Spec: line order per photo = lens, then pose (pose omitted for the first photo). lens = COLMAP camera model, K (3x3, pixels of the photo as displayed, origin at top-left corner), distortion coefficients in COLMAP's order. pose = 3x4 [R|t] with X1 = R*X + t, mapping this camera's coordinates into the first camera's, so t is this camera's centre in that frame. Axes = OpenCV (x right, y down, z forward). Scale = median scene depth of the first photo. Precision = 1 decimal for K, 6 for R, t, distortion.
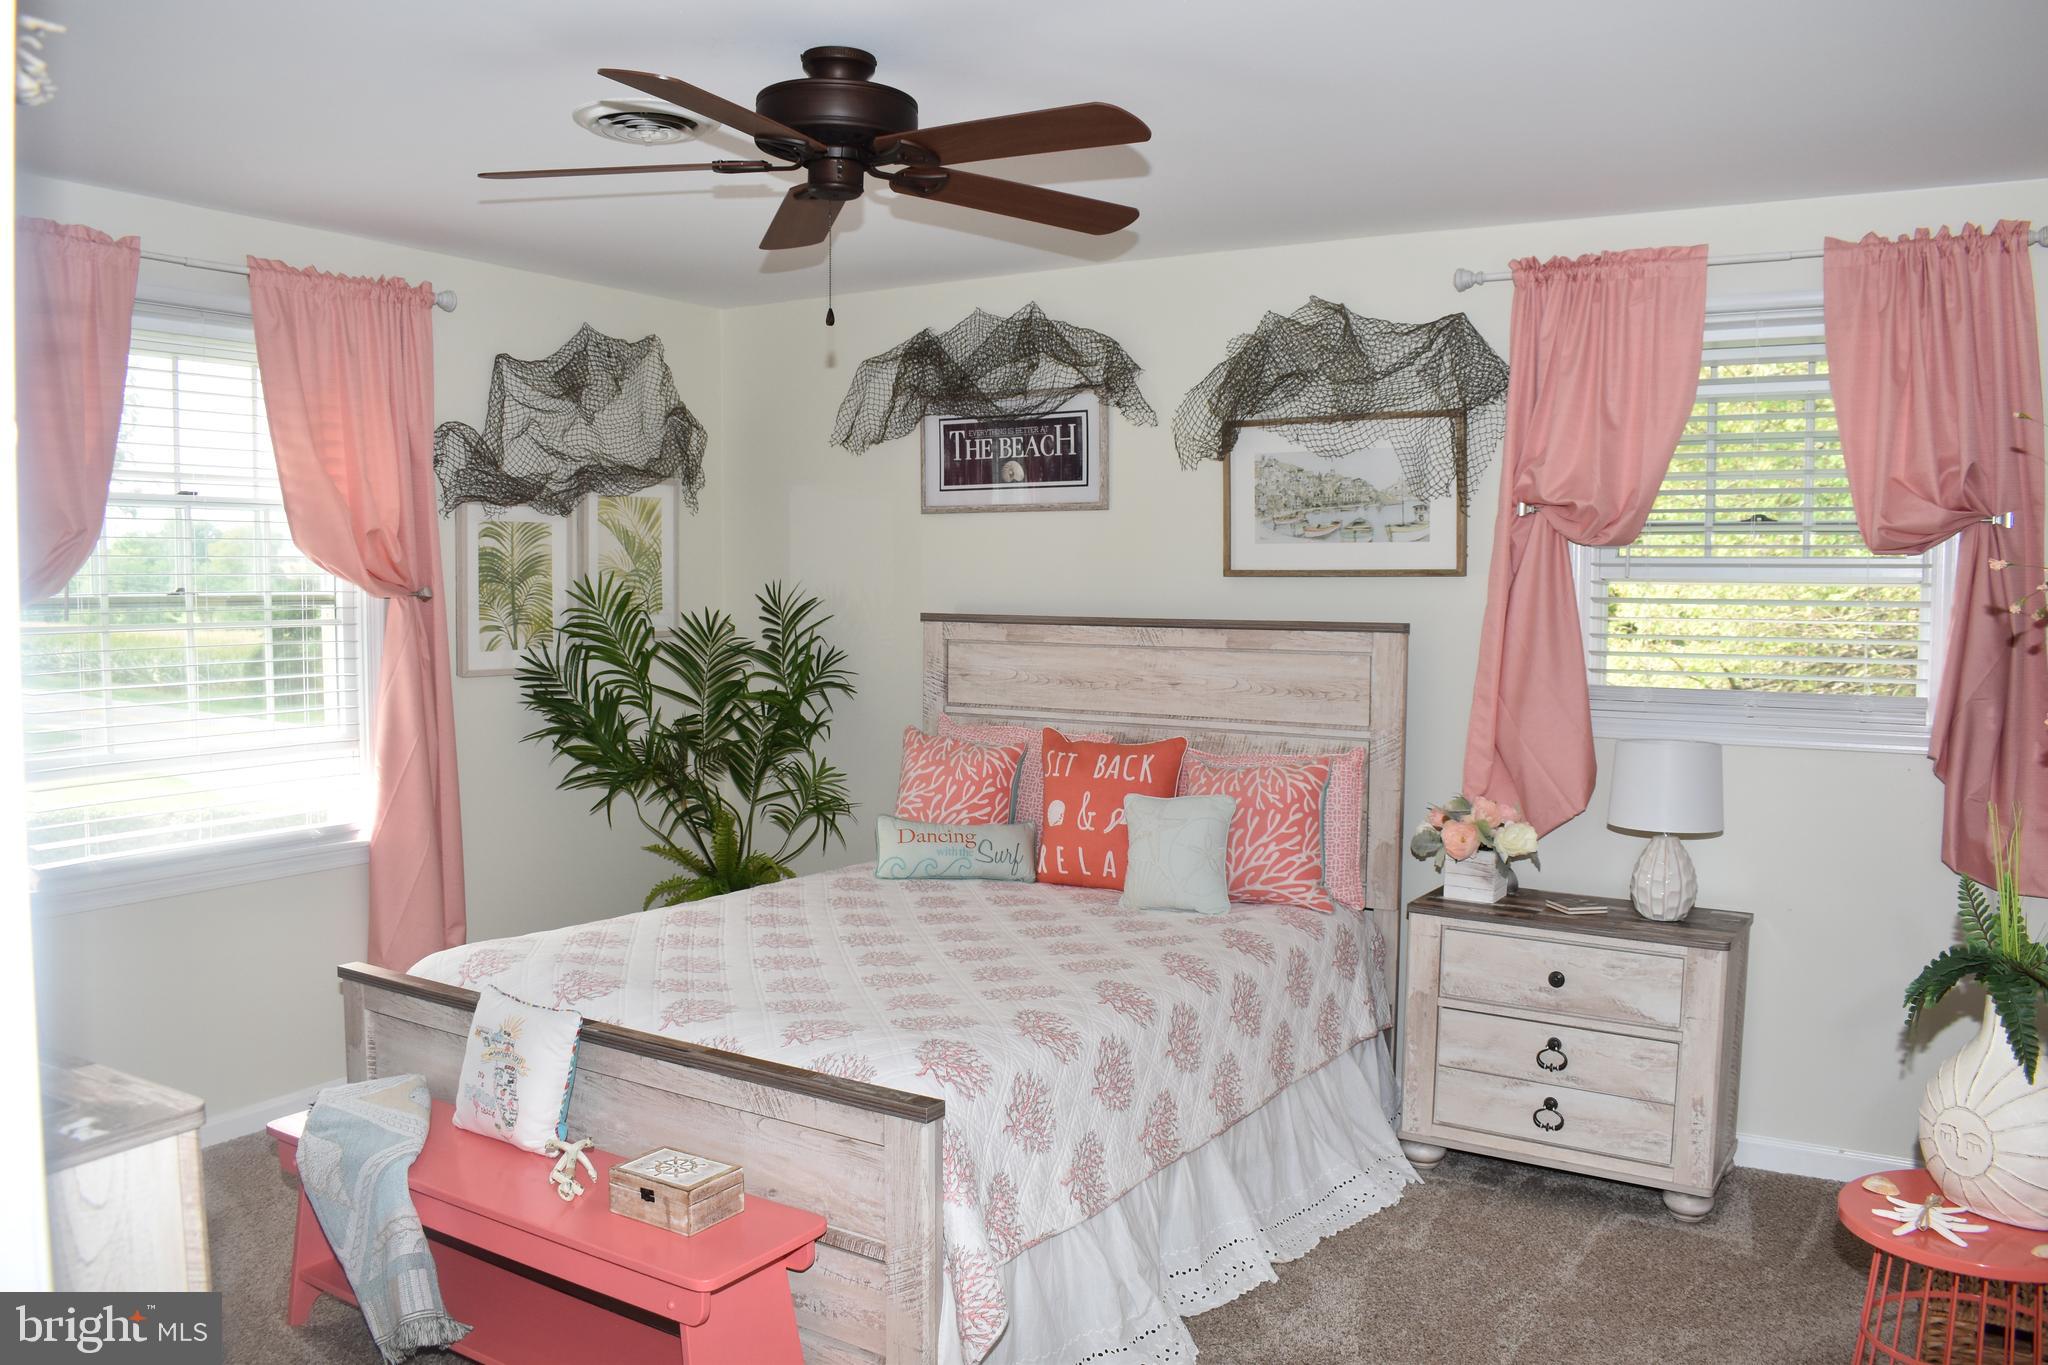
lens RADIAL K [[1562.2, 0, 1018.1], [0, 1562.2, 684.5], [0, 0, 1]] dist [-0.101218, 0.013651]
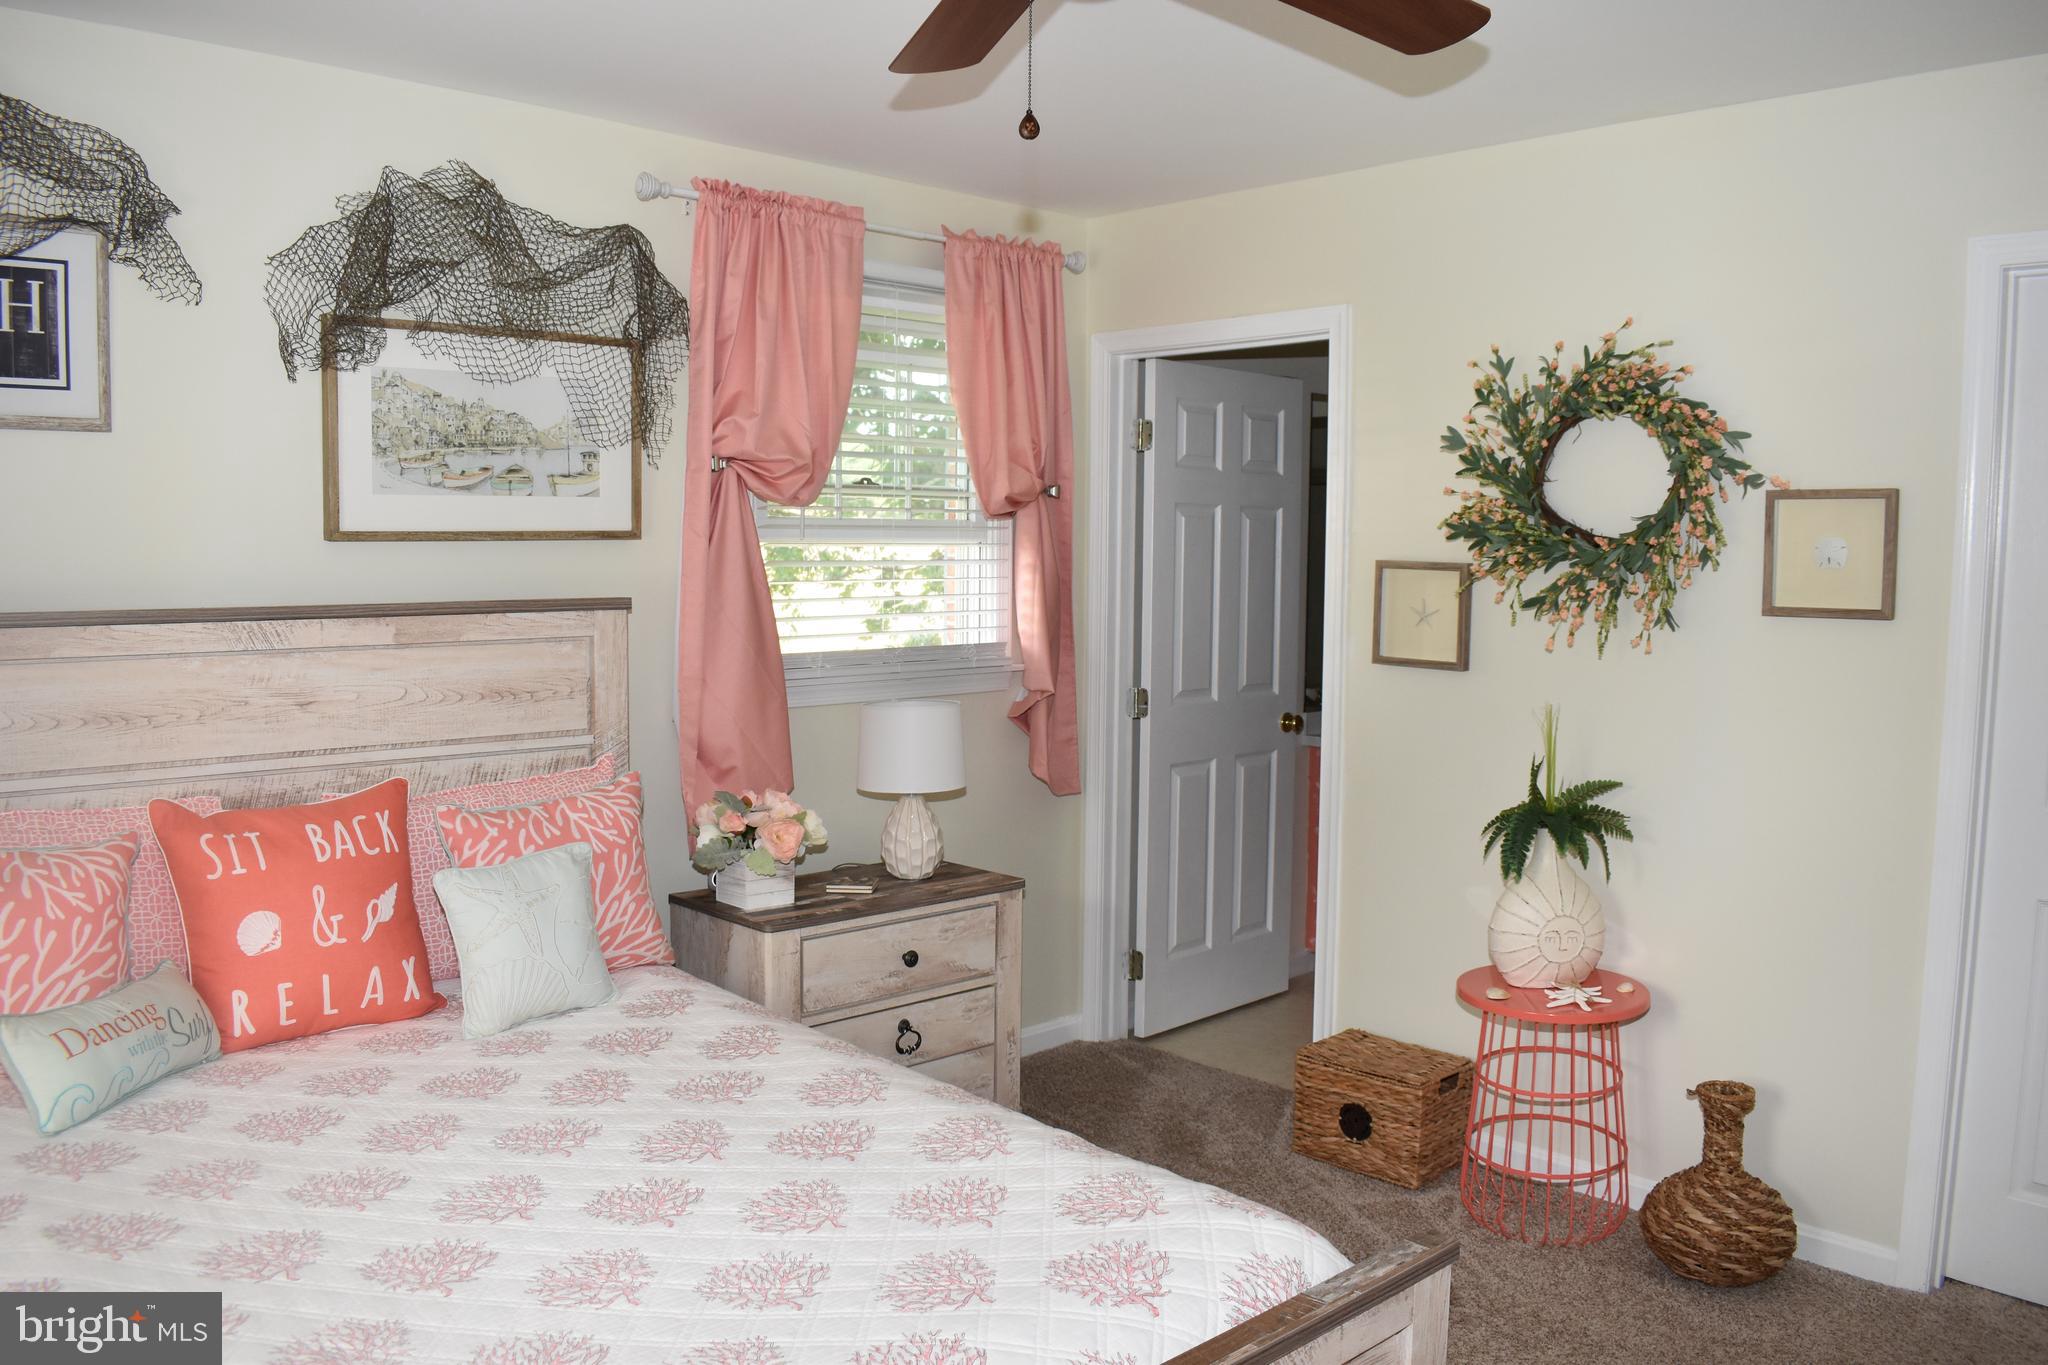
lens RADIAL K [[1562.2, 0, 1016.0], [0, 1562.2, 688.7], [0, 0, 1]] dist [-0.101218, 0.013651]
pose [[0.259879, -0.093723, 0.961082, -0.467873], [0.056679, 0.995043, 0.081709, -0.044836], [-0.963976, 0.033239, 0.263903, 0.564110]]
